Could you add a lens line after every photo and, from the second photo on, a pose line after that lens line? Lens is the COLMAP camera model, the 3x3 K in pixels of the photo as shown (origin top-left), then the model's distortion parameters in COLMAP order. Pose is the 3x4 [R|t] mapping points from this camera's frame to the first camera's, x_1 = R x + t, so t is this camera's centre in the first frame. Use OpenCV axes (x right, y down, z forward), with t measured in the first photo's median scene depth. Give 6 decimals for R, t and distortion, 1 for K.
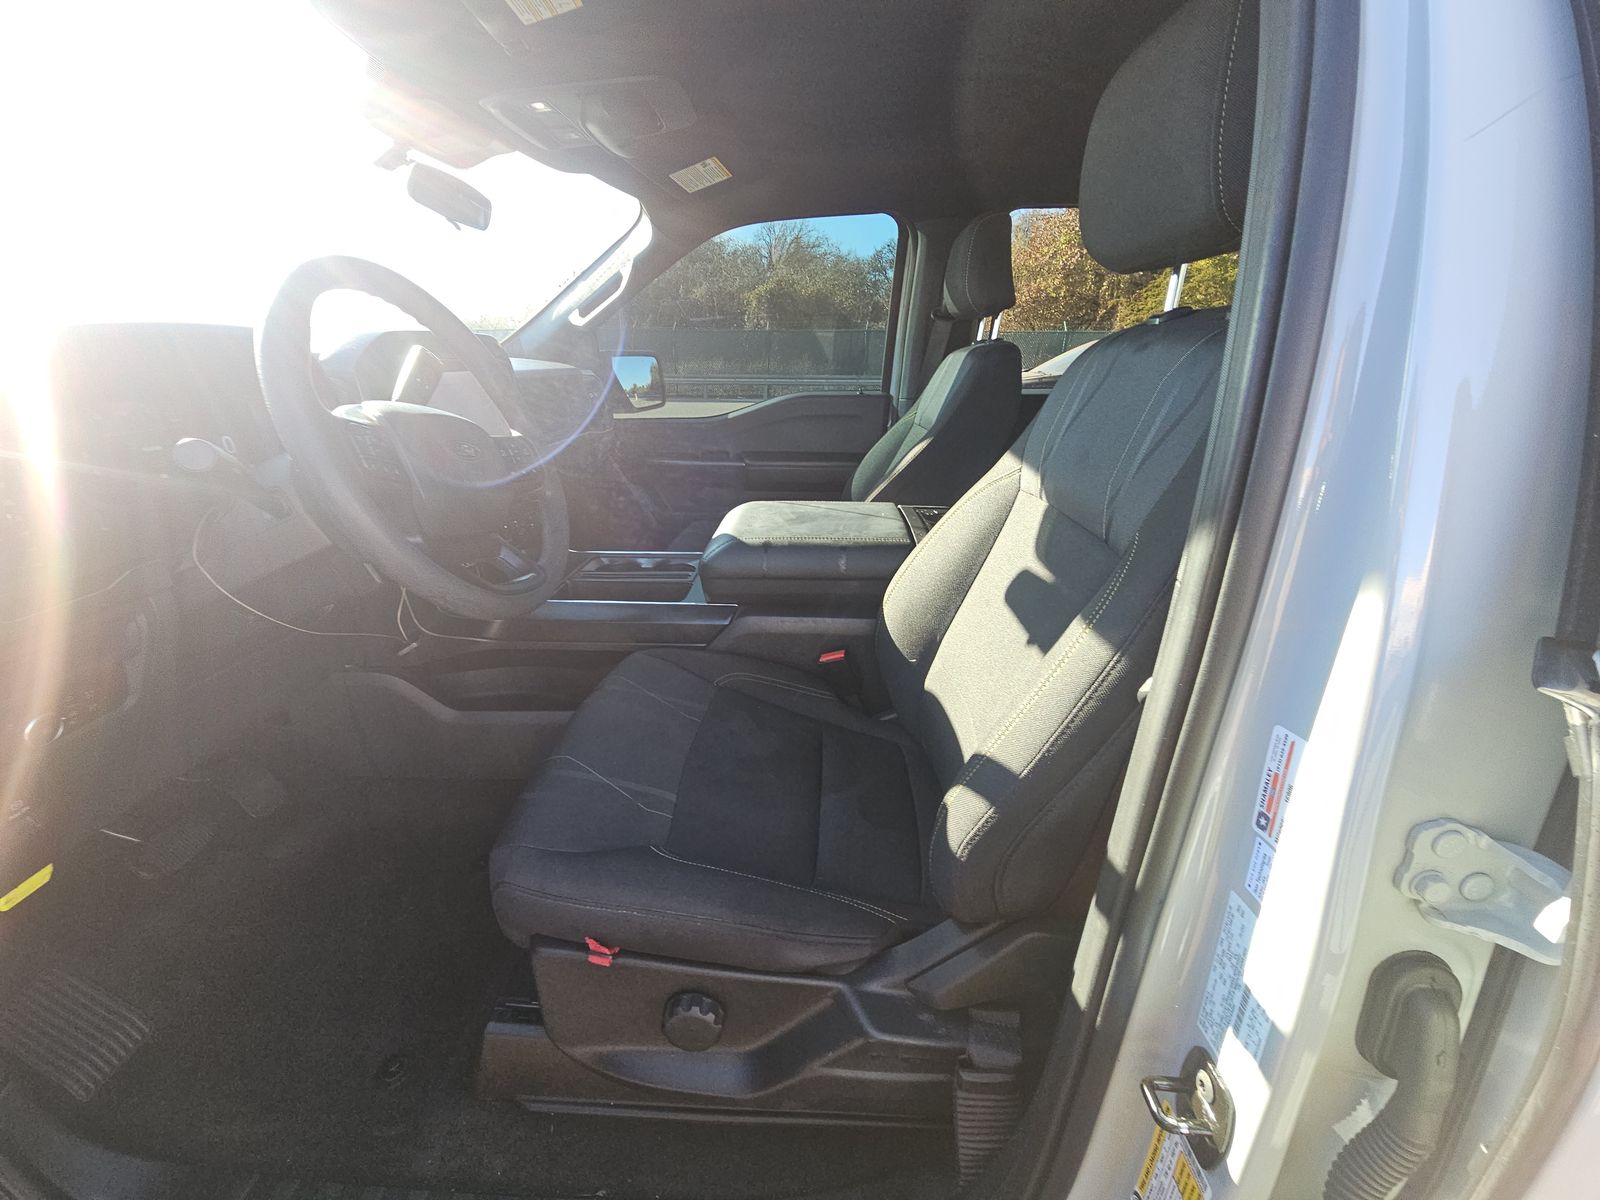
lens RADIAL K [[650.6, 0, 801.7], [0, 650.6, 599.4], [0, 0, 1]] dist [0.006862, 0.000197]
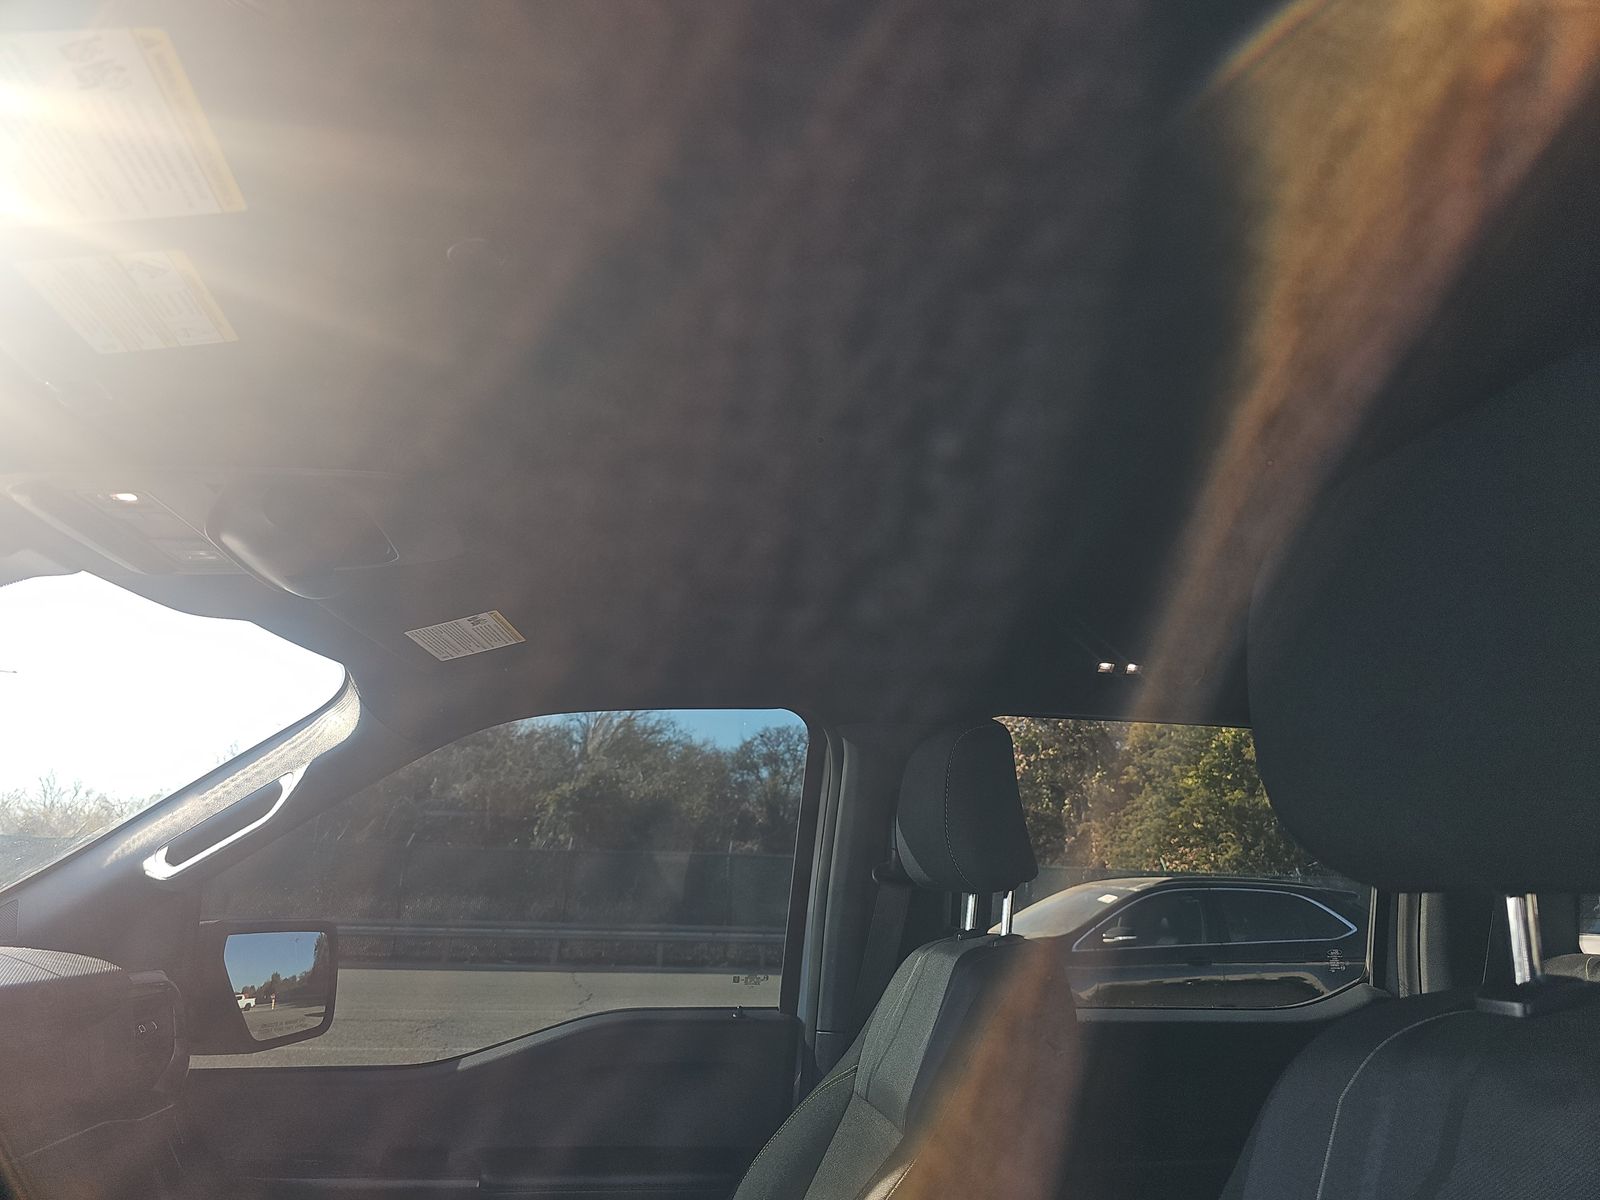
lens RADIAL K [[1078.8, 0, 799.8], [0, 1078.8, 607.4], [0, 0, 1]] dist [0.028222, -0.021119]
pose [[0.987016, 0.073420, 0.142861, -0.015116], [0.022272, 0.818269, -0.574404, -0.222211], [-0.159072, 0.570127, 0.806009, 0.329400]]
